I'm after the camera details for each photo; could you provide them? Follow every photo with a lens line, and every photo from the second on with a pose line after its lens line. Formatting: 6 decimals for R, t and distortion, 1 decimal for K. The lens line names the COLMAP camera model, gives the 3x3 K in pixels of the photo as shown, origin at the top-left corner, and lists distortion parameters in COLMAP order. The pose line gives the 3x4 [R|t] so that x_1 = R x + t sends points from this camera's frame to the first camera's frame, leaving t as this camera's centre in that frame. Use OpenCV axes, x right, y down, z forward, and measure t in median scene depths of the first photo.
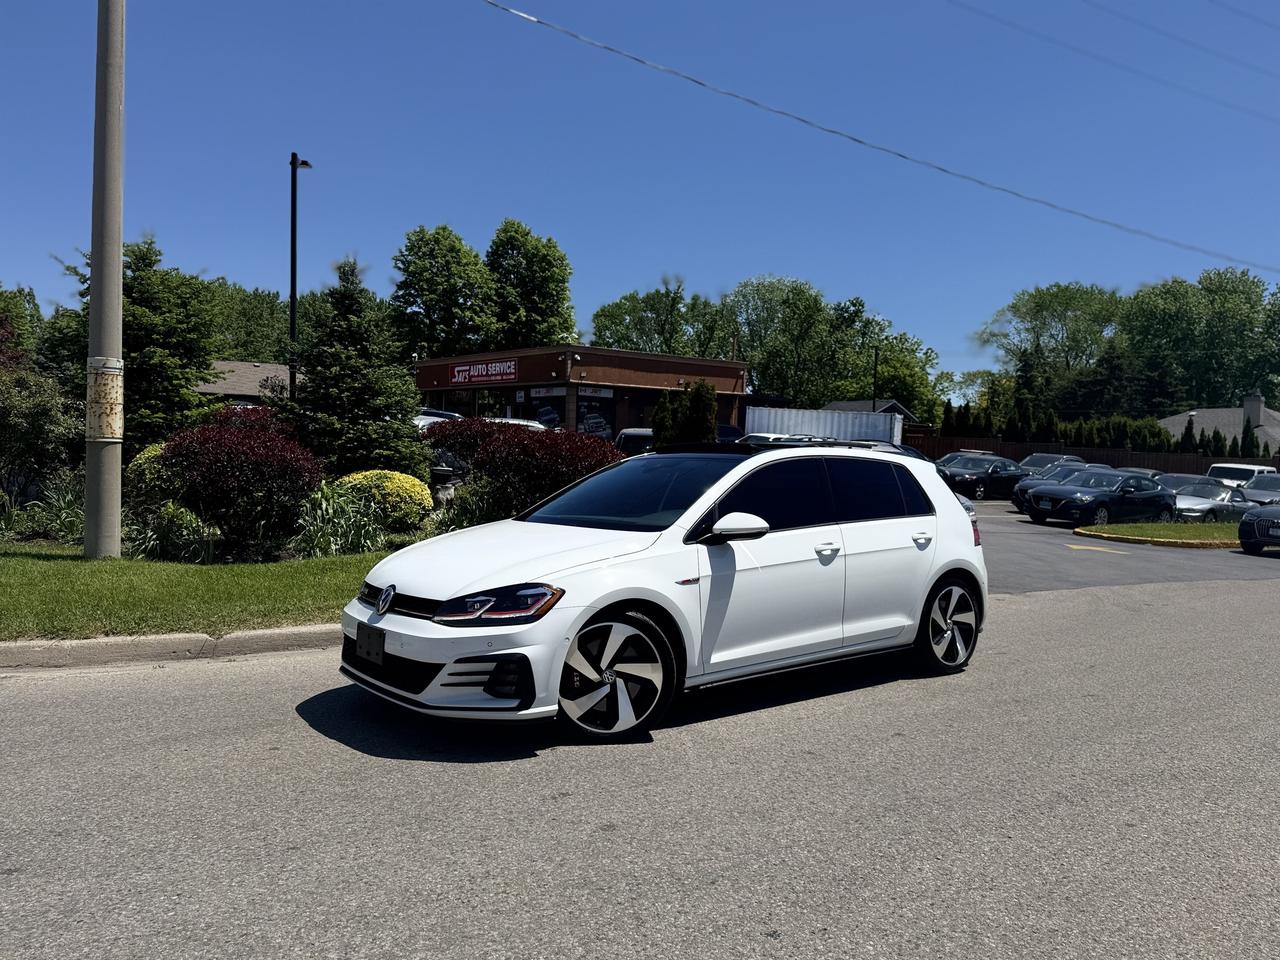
lens RADIAL K [[896.7, 0, 627.9], [0, 896.7, 485.9], [0, 0, 1]] dist [0.064075, -0.072681]
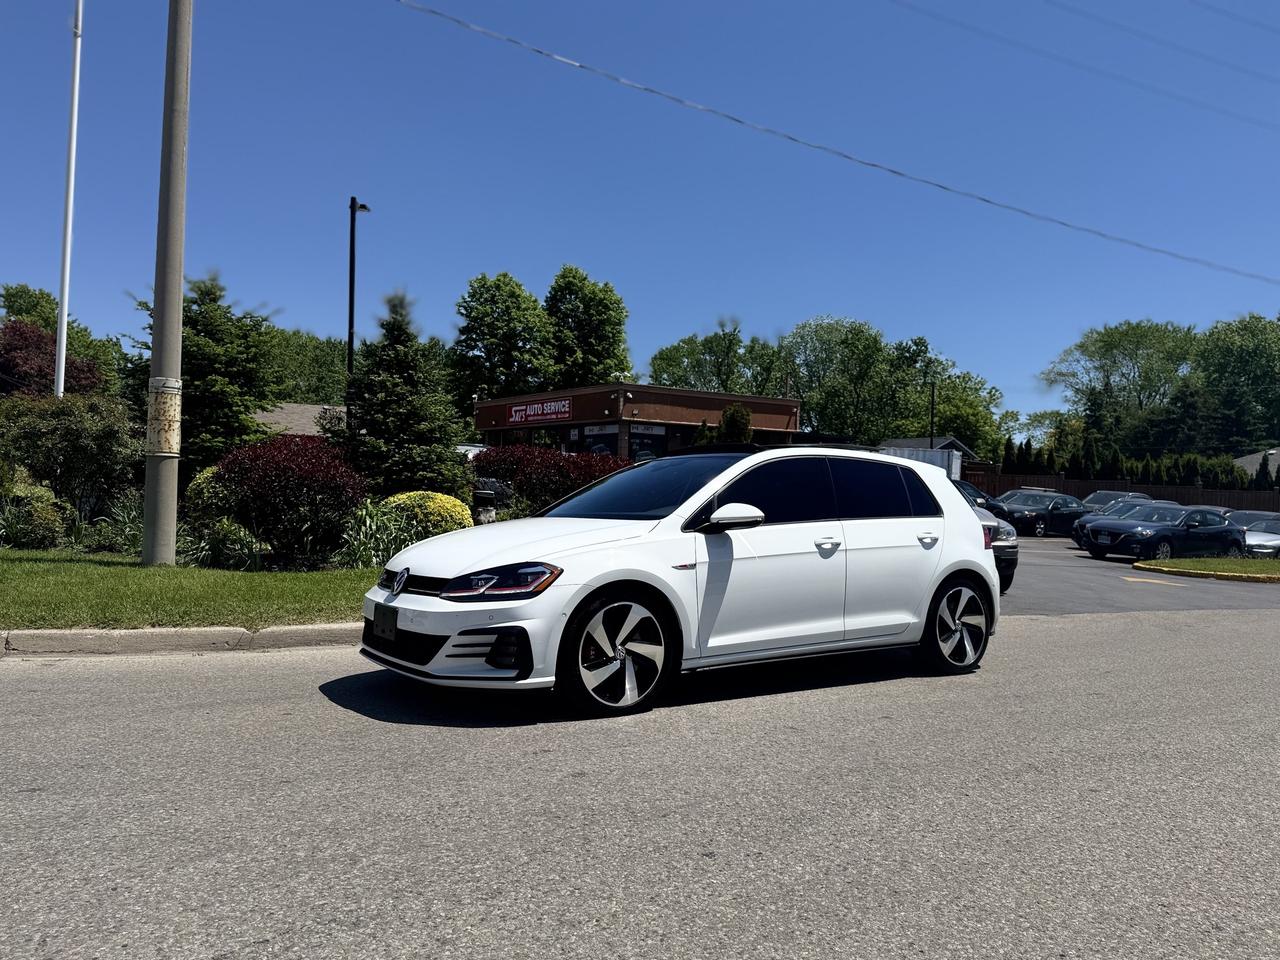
lens RADIAL K [[896.7, 0, 627.3], [0, 896.7, 492.6], [0, 0, 1]] dist [0.064075, -0.072681]
pose [[0.997715, 0.000310, -0.067560, 0.027724], [-0.003108, 0.999142, -0.041306, 0.024227], [0.067489, 0.041421, 0.996860, -0.017535]]
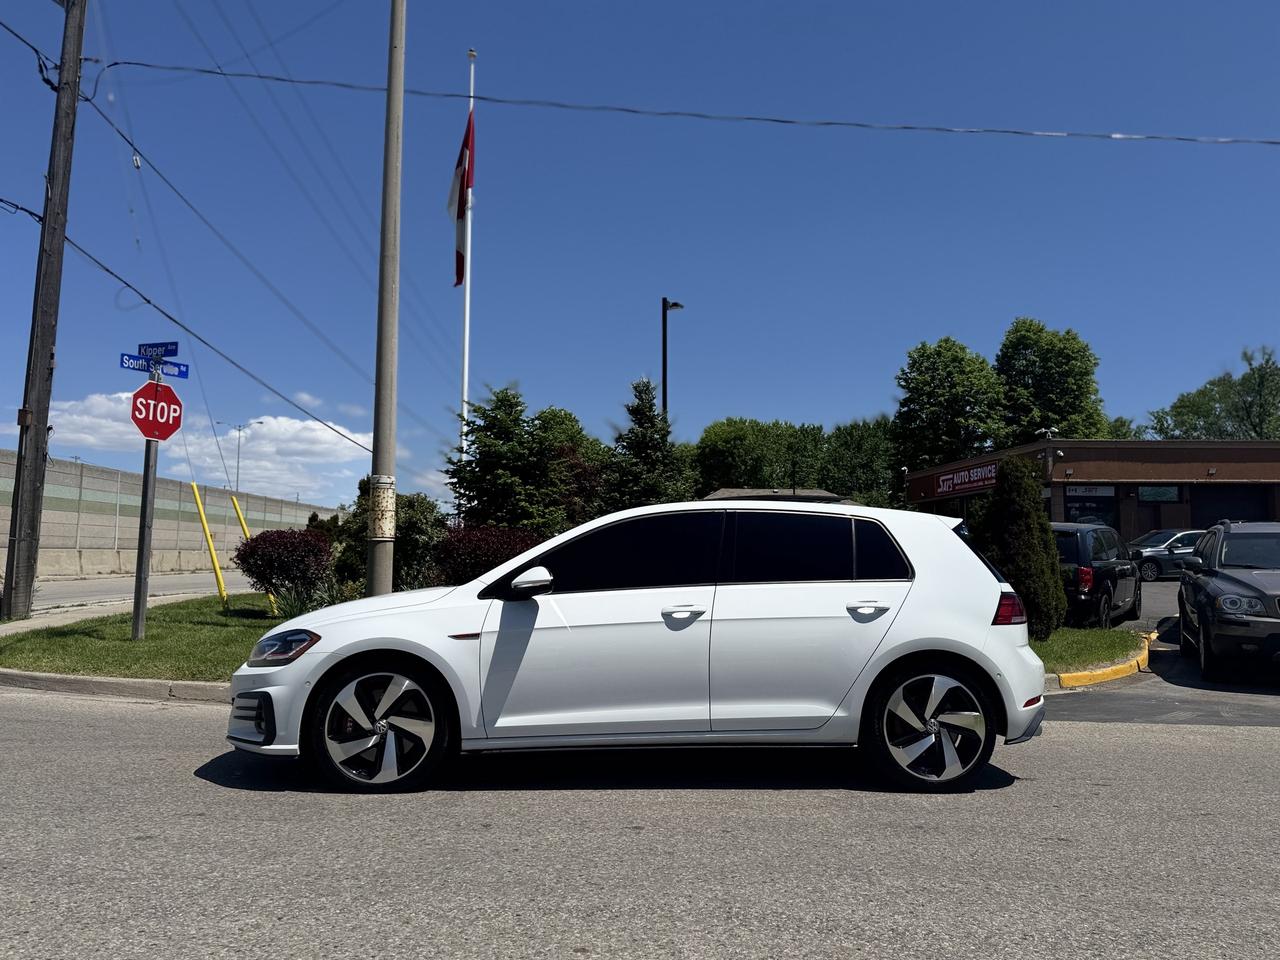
lens RADIAL K [[896.7, 0, 636.8], [0, 896.7, 479.7], [0, 0, 1]] dist [0.064075, -0.072681]
pose [[0.823860, -0.077489, -0.561471, 0.295320], [-0.002872, 0.990027, -0.140849, 0.028504], [0.566786, 0.117653, 0.815421, 0.109572]]
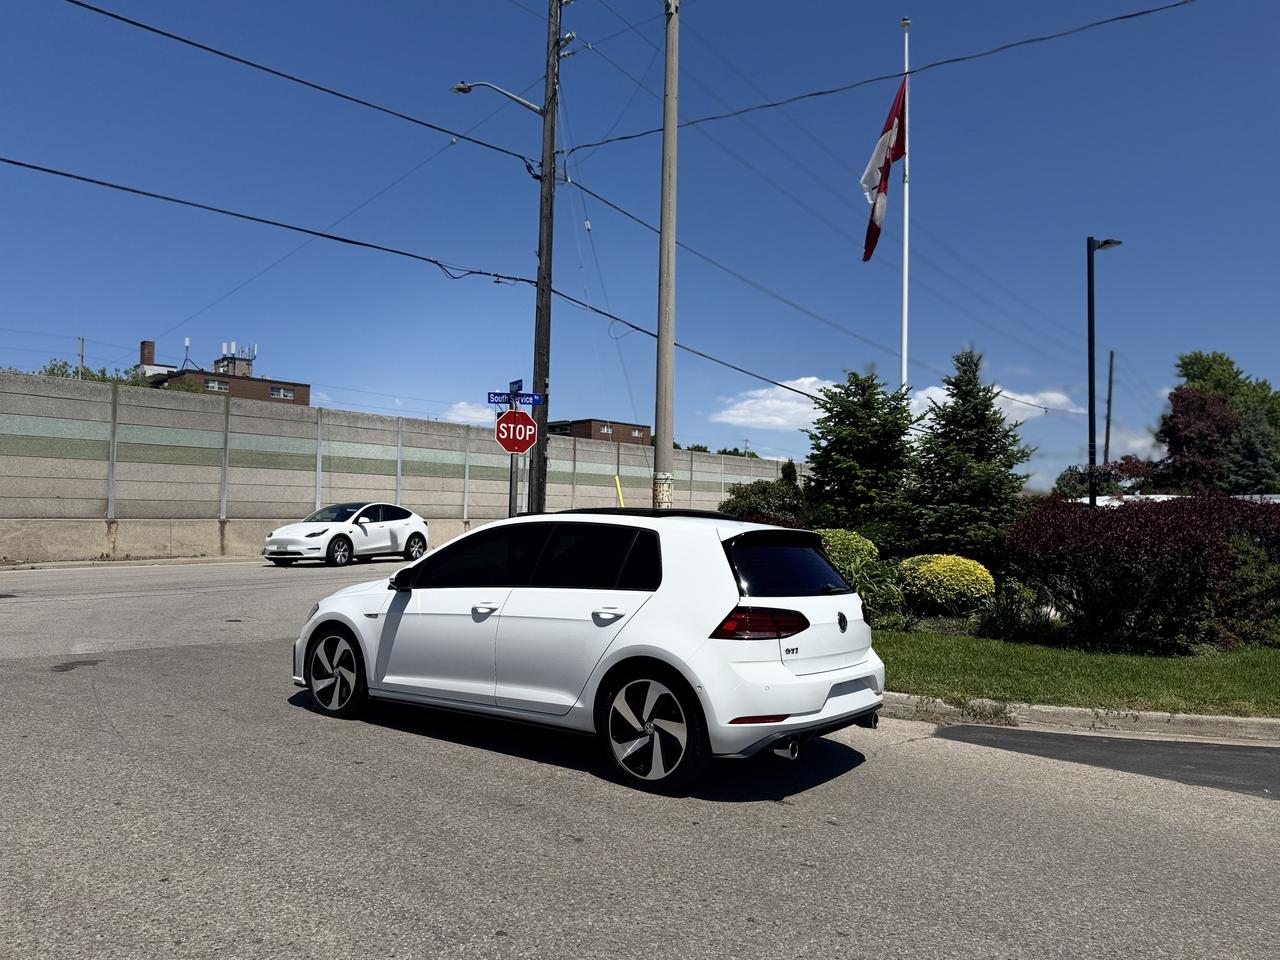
lens RADIAL K [[896.7, 0, 635.2], [0, 896.7, 473.6], [0, 0, 1]] dist [0.064075, -0.072681]
pose [[0.267279, -0.081570, -0.960161, 0.568610], [-0.040911, 0.994552, -0.095880, 0.002849], [0.962750, 0.064908, 0.262486, 0.381110]]
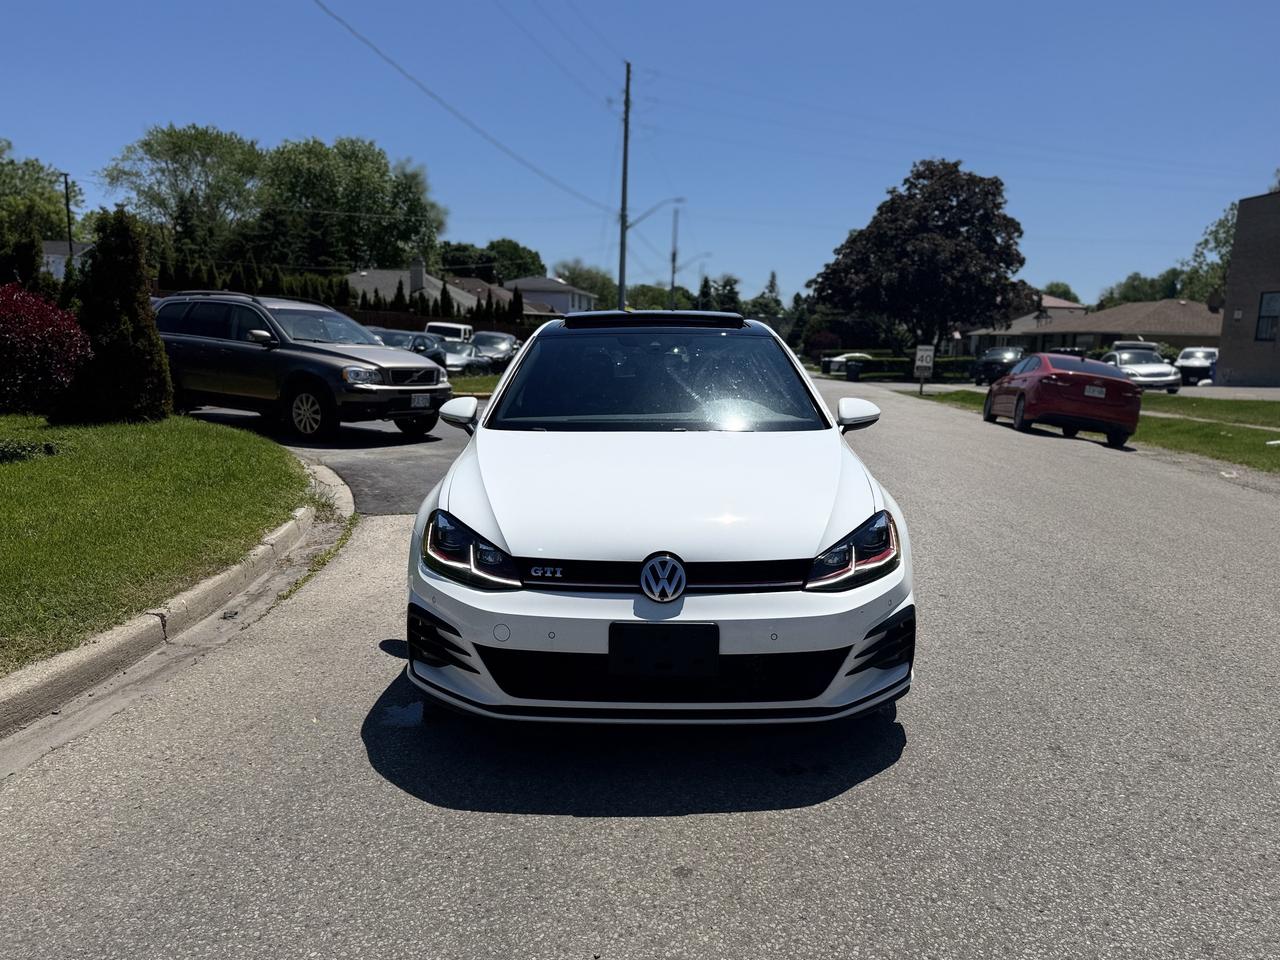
lens RADIAL K [[928.6, 0, 640.3], [0, 928.6, 470.3], [0, 0, 1]] dist [0.000651, -0.014988]
pose [[0.615890, -0.125154, 0.777828, -0.294920], [0.017433, 0.989225, 0.145365, -0.015495], [-0.787640, -0.075969, 0.611435, 0.245978]]
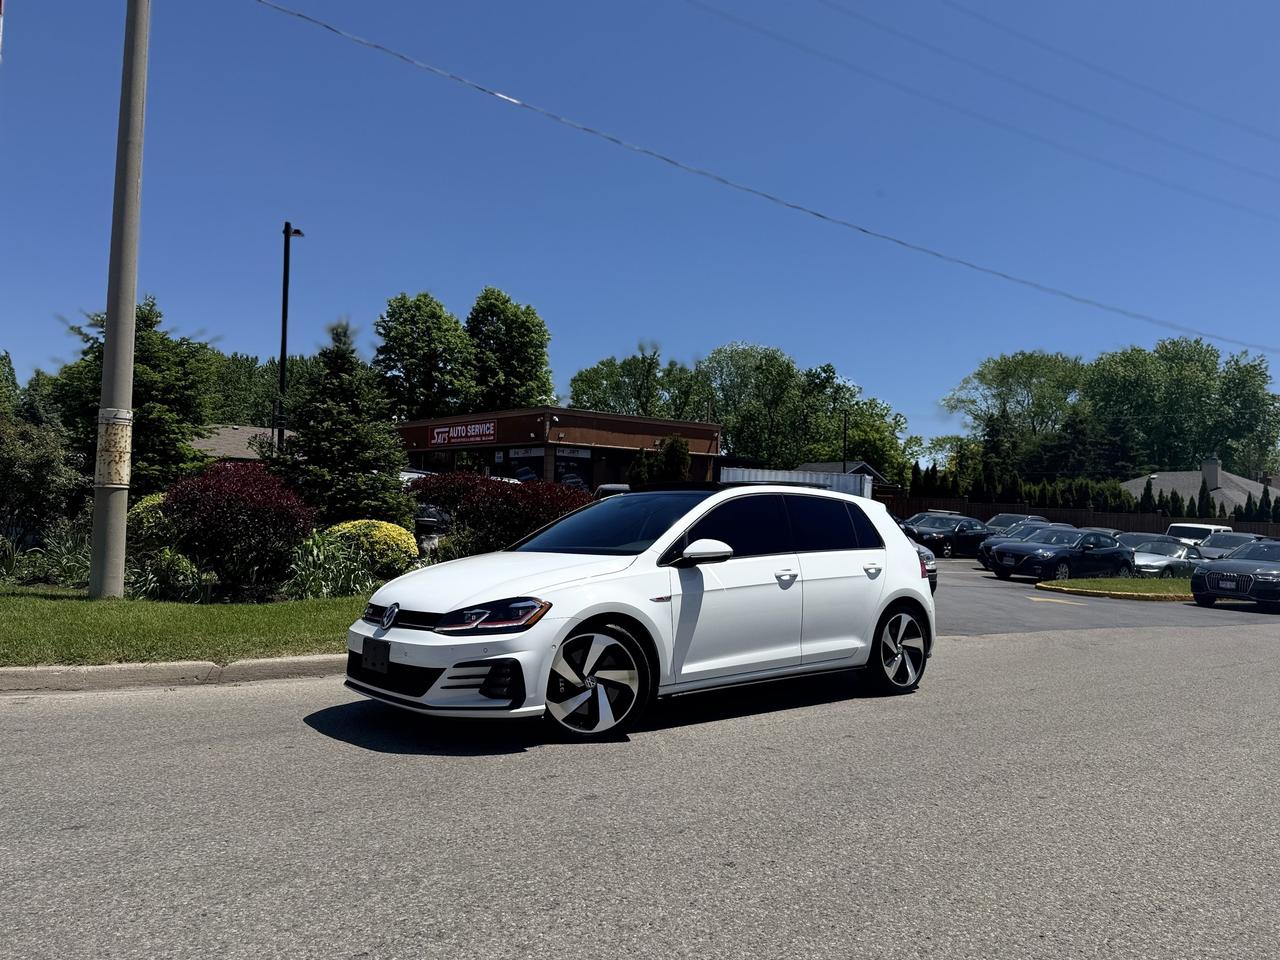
lens RADIAL K [[896.7, 0, 627.1], [0, 896.7, 488.4], [0, 0, 1]] dist [0.064075, -0.072681]
pose [[0.999688, 0.000363, 0.024969, -0.001260], [0.001348, 0.997653, -0.068453, 0.016872], [-0.024935, 0.068465, 0.997342, -0.047825]]
